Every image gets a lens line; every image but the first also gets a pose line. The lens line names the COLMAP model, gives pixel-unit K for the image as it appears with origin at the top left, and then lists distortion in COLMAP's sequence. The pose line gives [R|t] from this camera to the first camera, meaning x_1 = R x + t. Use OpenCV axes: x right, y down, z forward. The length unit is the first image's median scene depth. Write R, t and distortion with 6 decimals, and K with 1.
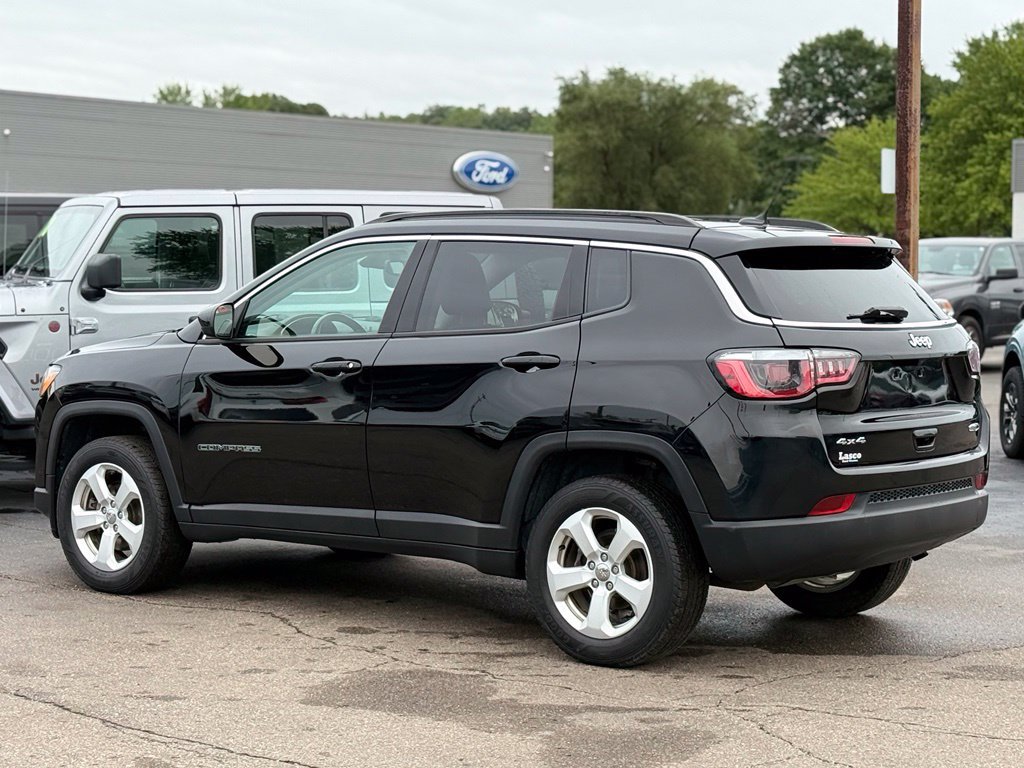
lens RADIAL K [[2381.2, 0, 515.6], [0, 2381.2, 397.5], [0, 0, 1]] dist [0.192451, 0.236335]
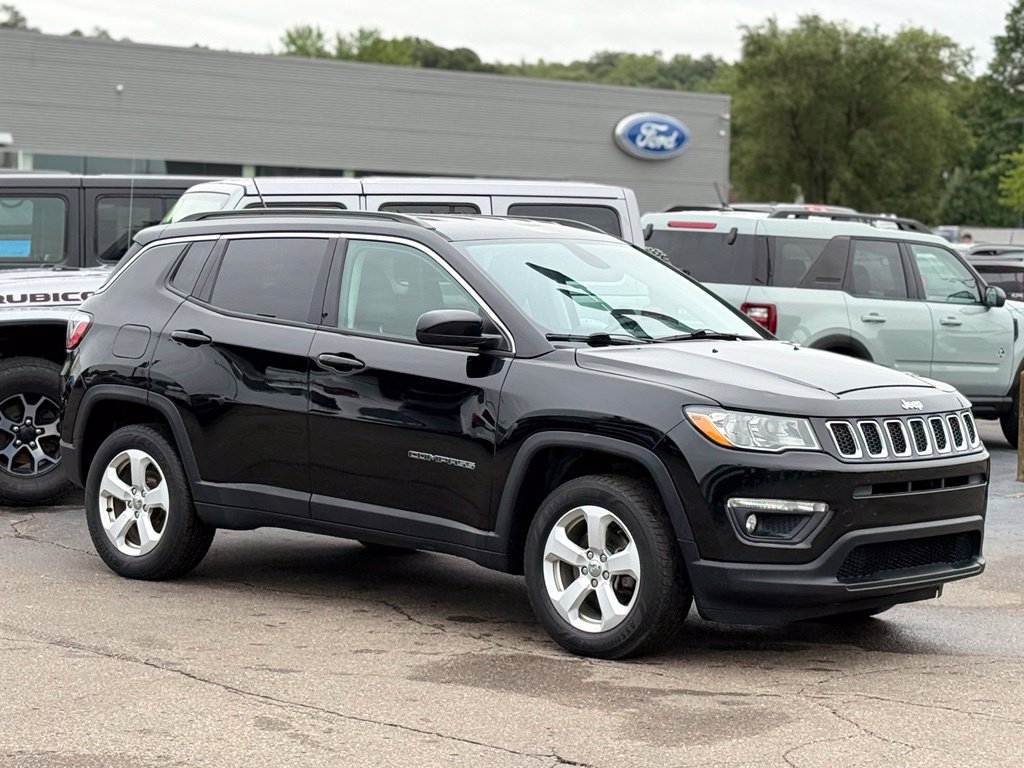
lens RADIAL K [[2985.5, 0, 519.6], [0, 2985.5, 386.2], [0, 0, 1]] dist [0.205082, 0.703569]
pose [[0.997521, 0.020880, -0.067203, 0.013383], [-0.020934, 0.999781, -0.000109, -0.001190], [0.067186, 0.001516, 0.997739, -0.093287]]
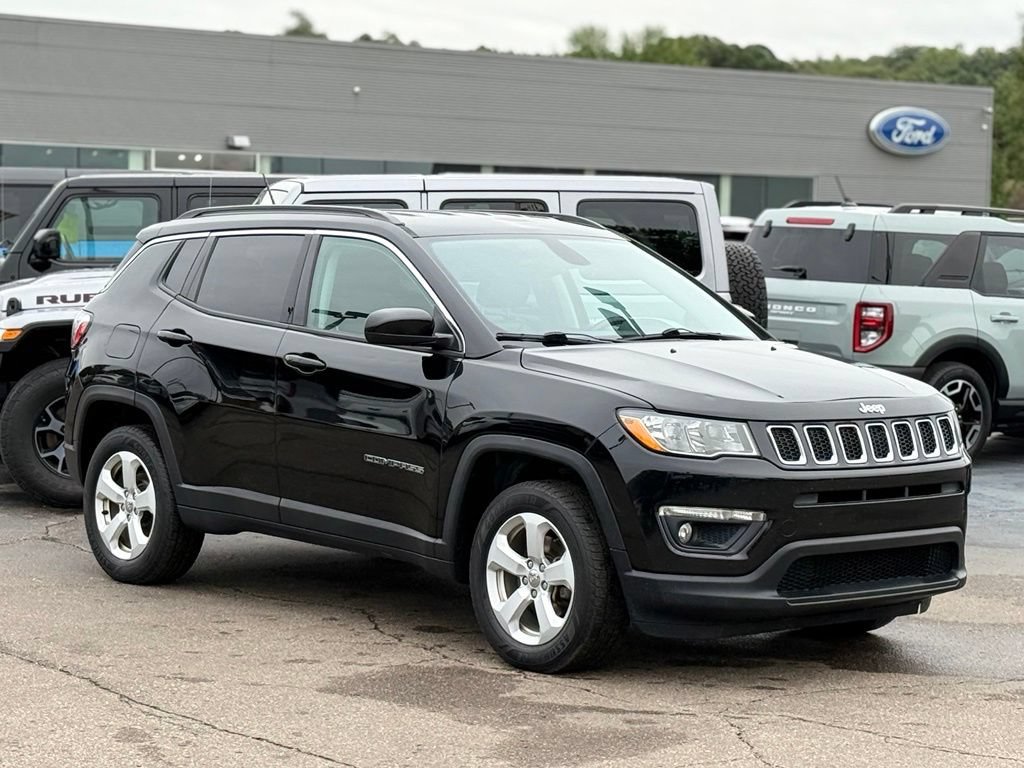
lens RADIAL K [[2985.5, 0, 519.6], [0, 2985.5, 386.2], [0, 0, 1]] dist [0.205082, 0.703569]
pose [[0.976688, 0.023316, -0.213396, 0.074970], [-0.023416, 0.999724, 0.002056, -0.002356], [0.213385, 0.002989, 0.976964, -0.068504]]
